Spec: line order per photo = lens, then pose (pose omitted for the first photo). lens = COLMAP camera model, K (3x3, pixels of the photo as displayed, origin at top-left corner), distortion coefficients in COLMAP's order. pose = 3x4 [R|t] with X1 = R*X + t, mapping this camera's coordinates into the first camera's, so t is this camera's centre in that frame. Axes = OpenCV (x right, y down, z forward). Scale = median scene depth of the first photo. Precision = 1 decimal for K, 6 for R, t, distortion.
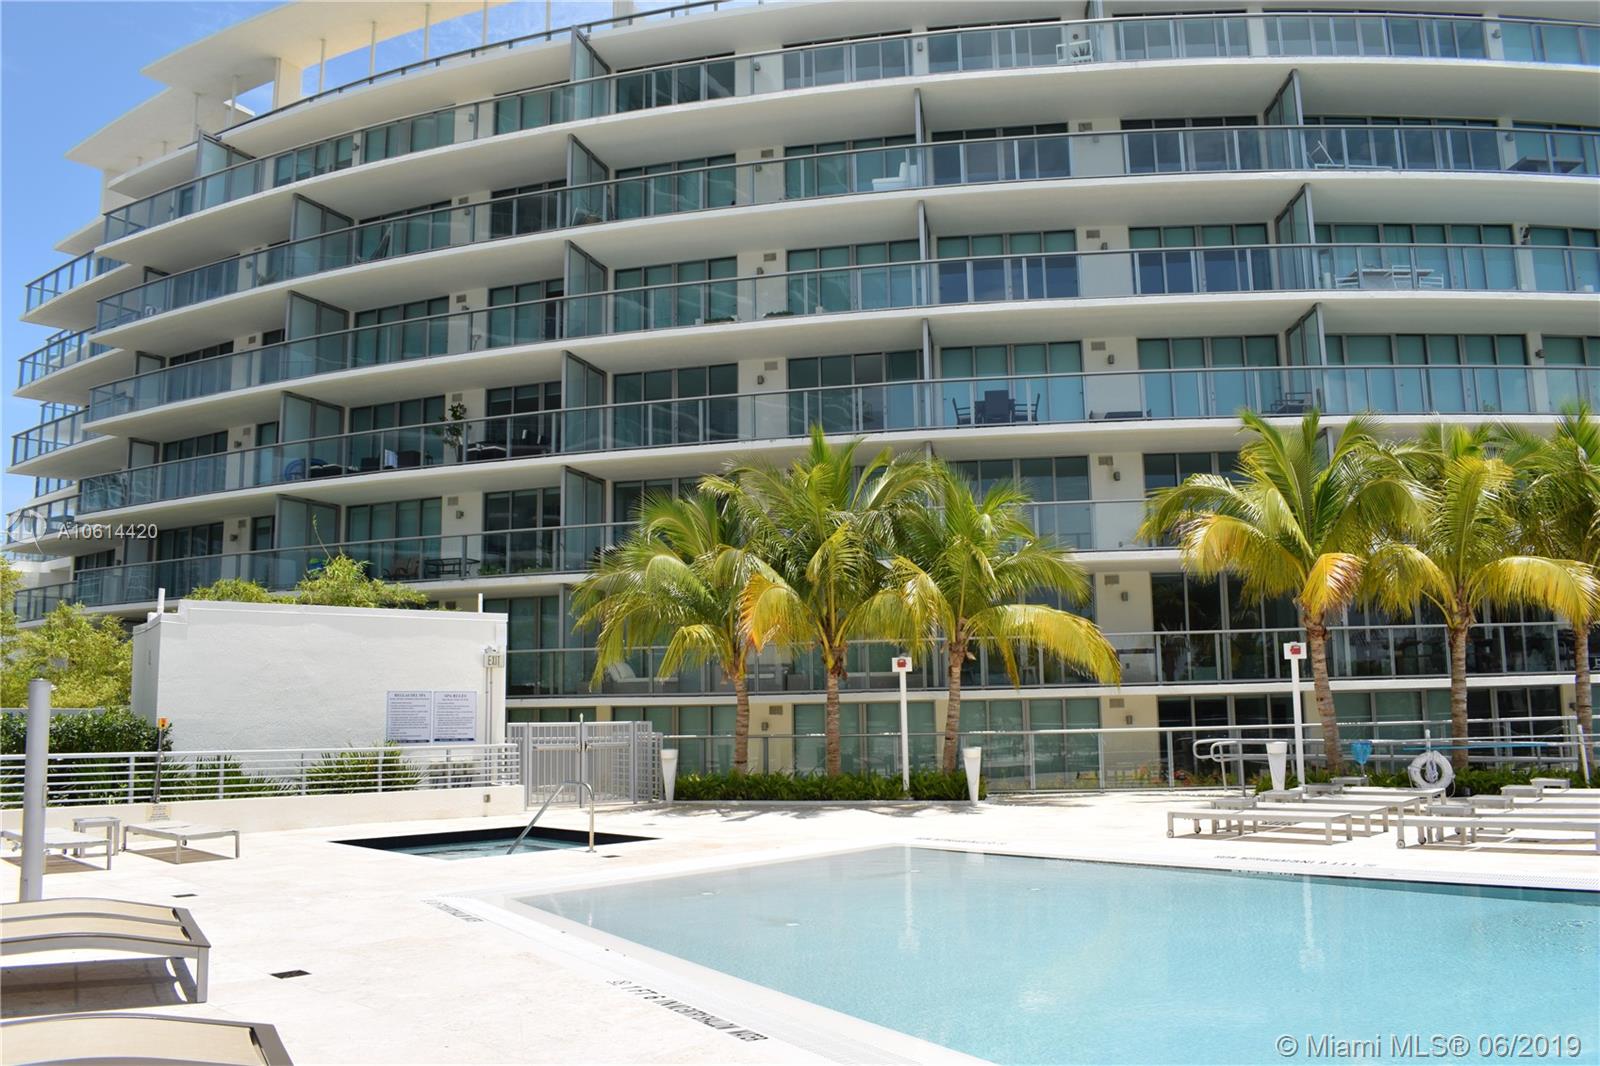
lens RADIAL K [[1238.8, 0, 804.1], [0, 1238.8, 526.0], [0, 0, 1]] dist [-0.095045, 0.015533]
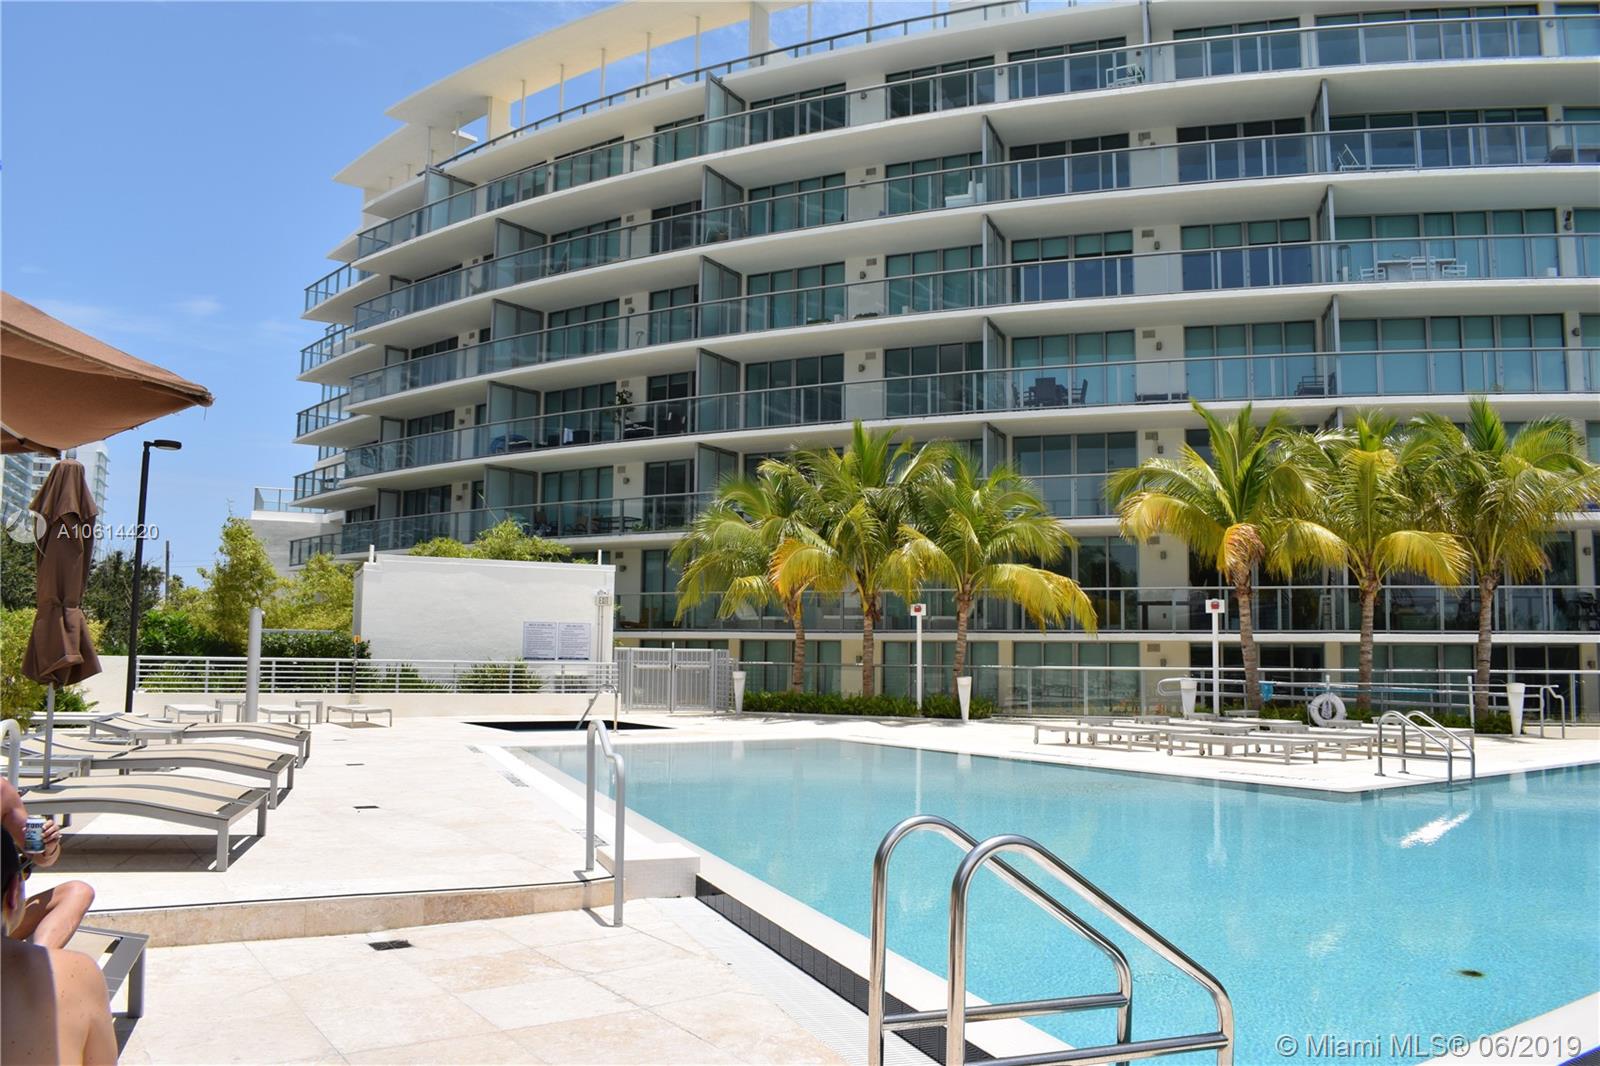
lens RADIAL K [[1238.8, 0, 803.4], [0, 1238.8, 527.8], [0, 0, 1]] dist [-0.095045, 0.015533]
pose [[0.976871, 0.007474, -0.213699, 0.169888], [0.002949, 0.998823, 0.048413, -0.023544], [0.213809, -0.047924, 0.975699, -0.179661]]
